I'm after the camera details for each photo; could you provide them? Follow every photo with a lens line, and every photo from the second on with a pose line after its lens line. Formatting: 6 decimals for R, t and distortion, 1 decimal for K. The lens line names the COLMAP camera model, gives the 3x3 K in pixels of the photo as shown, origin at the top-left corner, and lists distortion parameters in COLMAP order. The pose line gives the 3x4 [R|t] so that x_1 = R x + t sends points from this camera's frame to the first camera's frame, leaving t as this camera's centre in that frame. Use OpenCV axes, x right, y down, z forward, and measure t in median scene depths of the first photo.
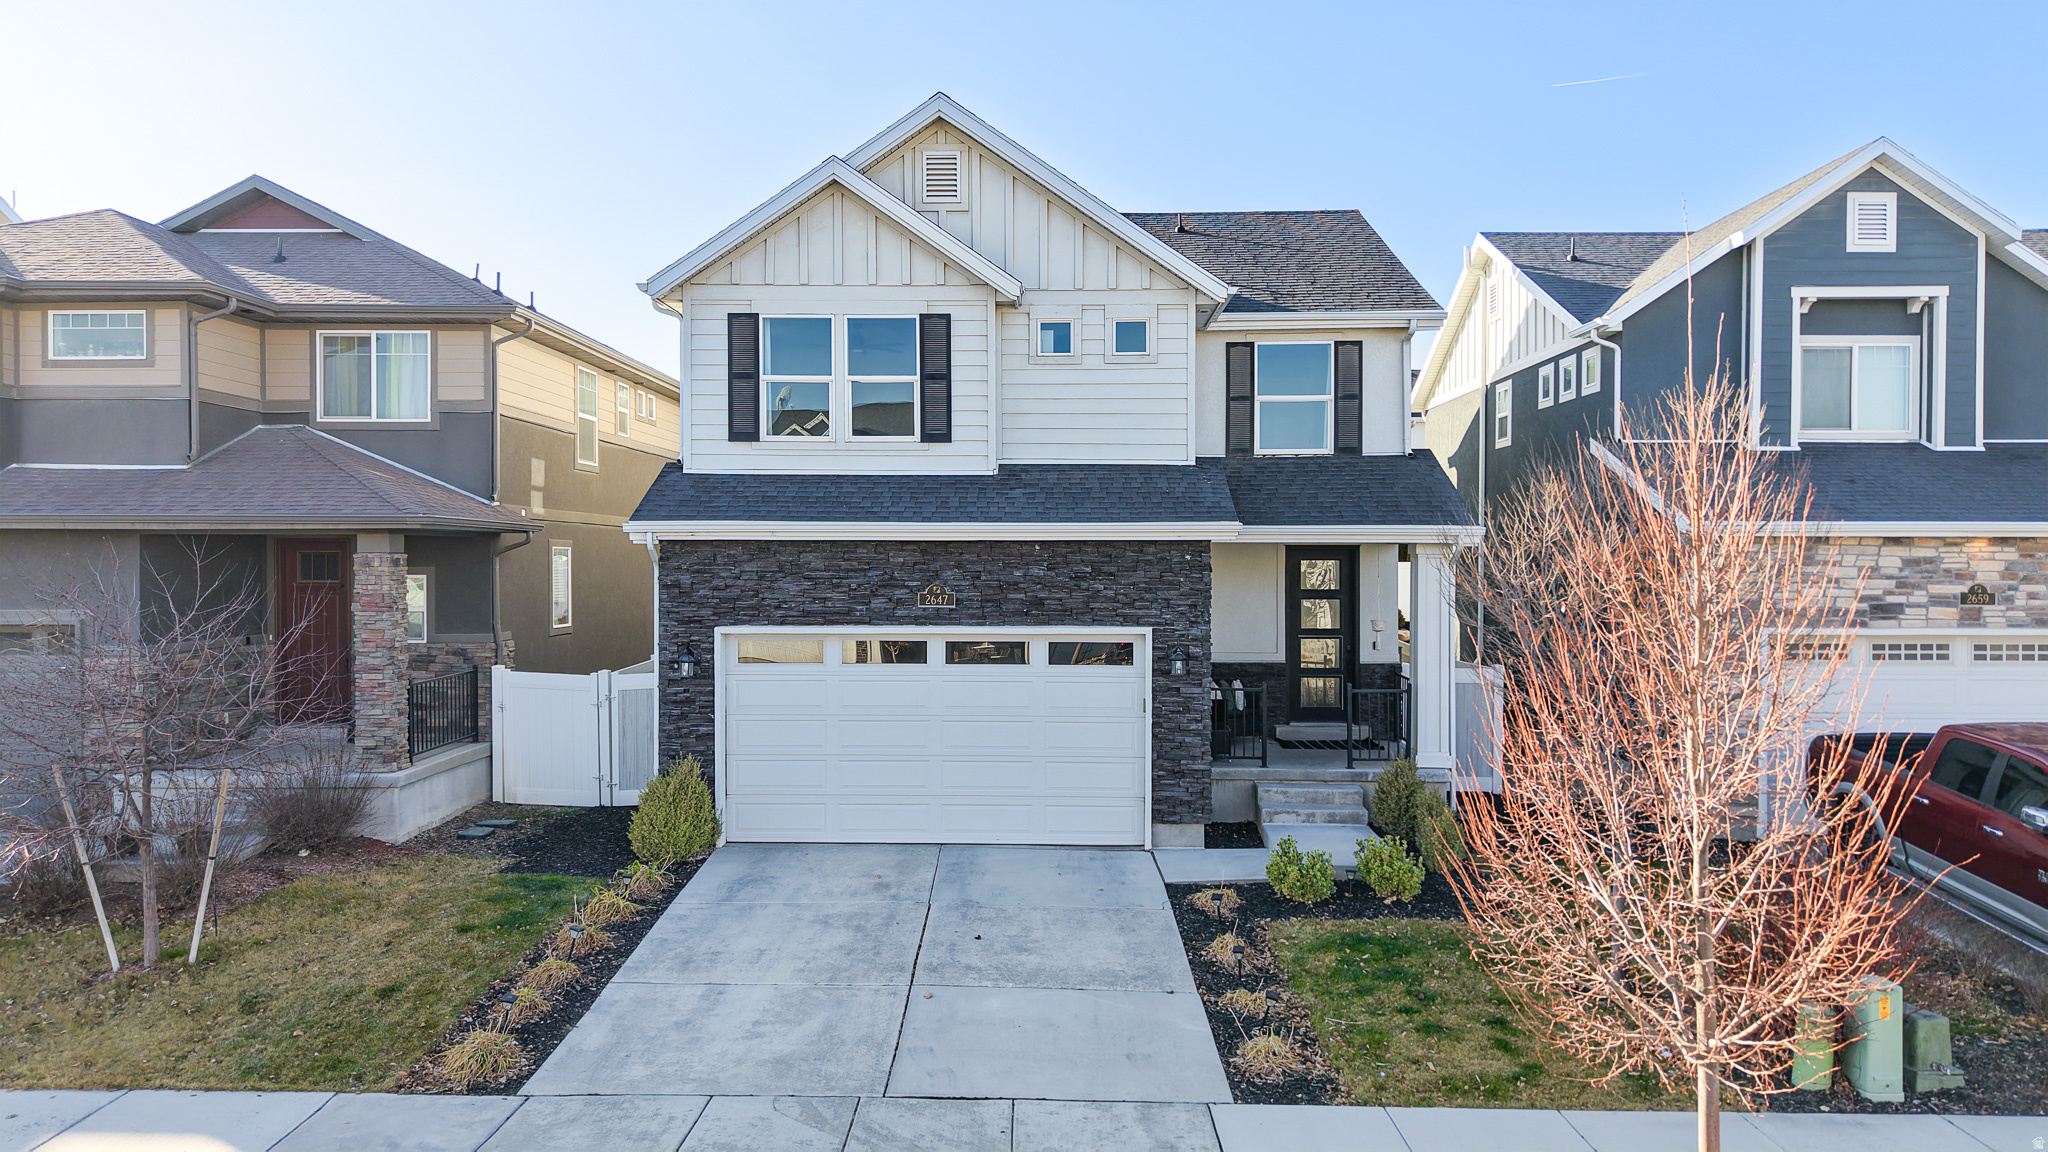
lens RADIAL K [[1366.3, 0, 1024.0], [0, 1366.3, 576.0], [0, 0, 1]] dist [0.119410, -0.279344]
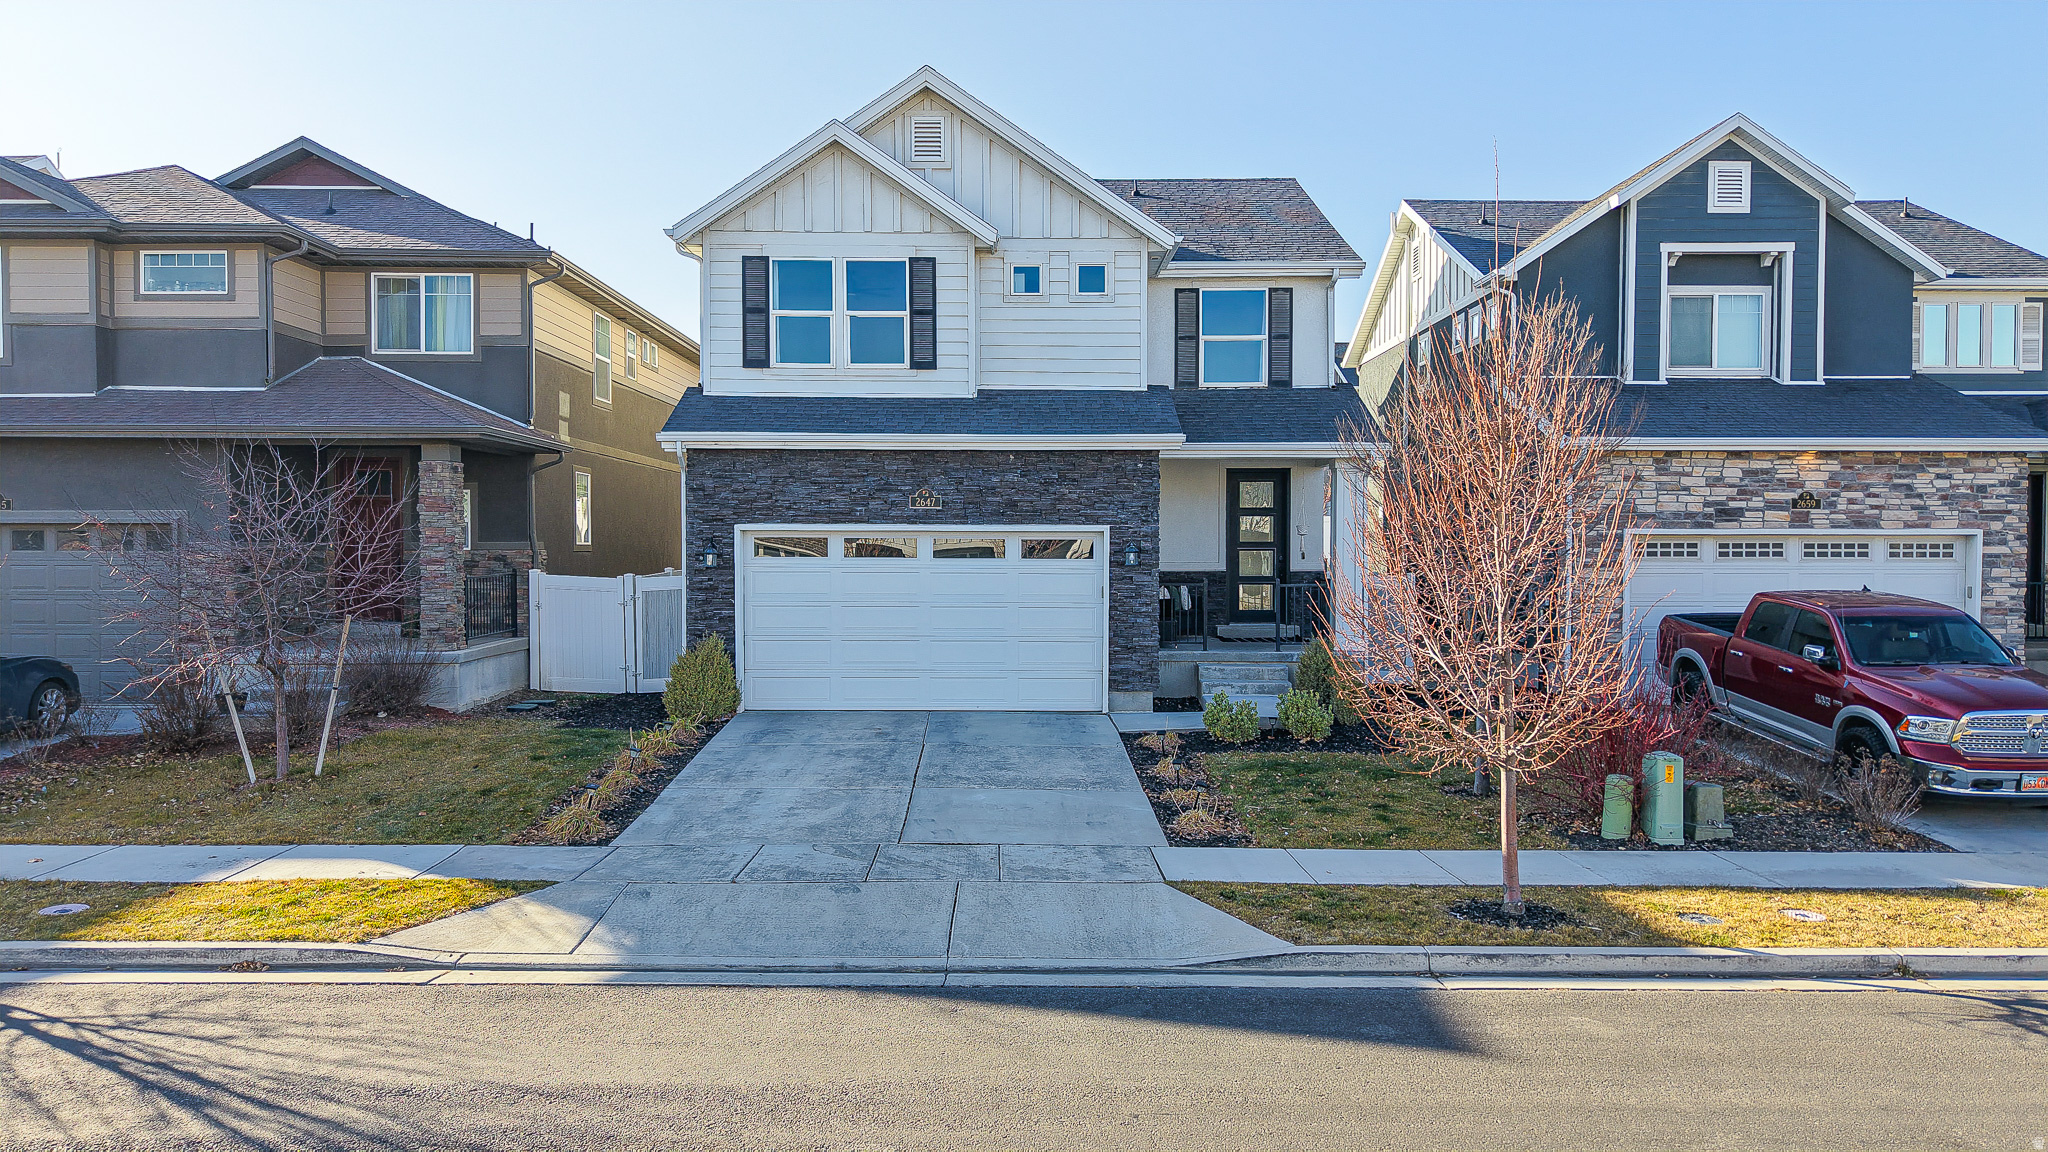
lens RADIAL K [[1370.4, 0, 1024.0], [0, 1370.4, 576.0], [0, 0, 1]] dist [0.141402, -0.362430]
pose [[0.999612, -0.000316, 0.027869, -0.011873], [0.000110, 0.999973, 0.007393, 0.068555], [-0.027870, -0.007387, 0.999584, -0.166525]]
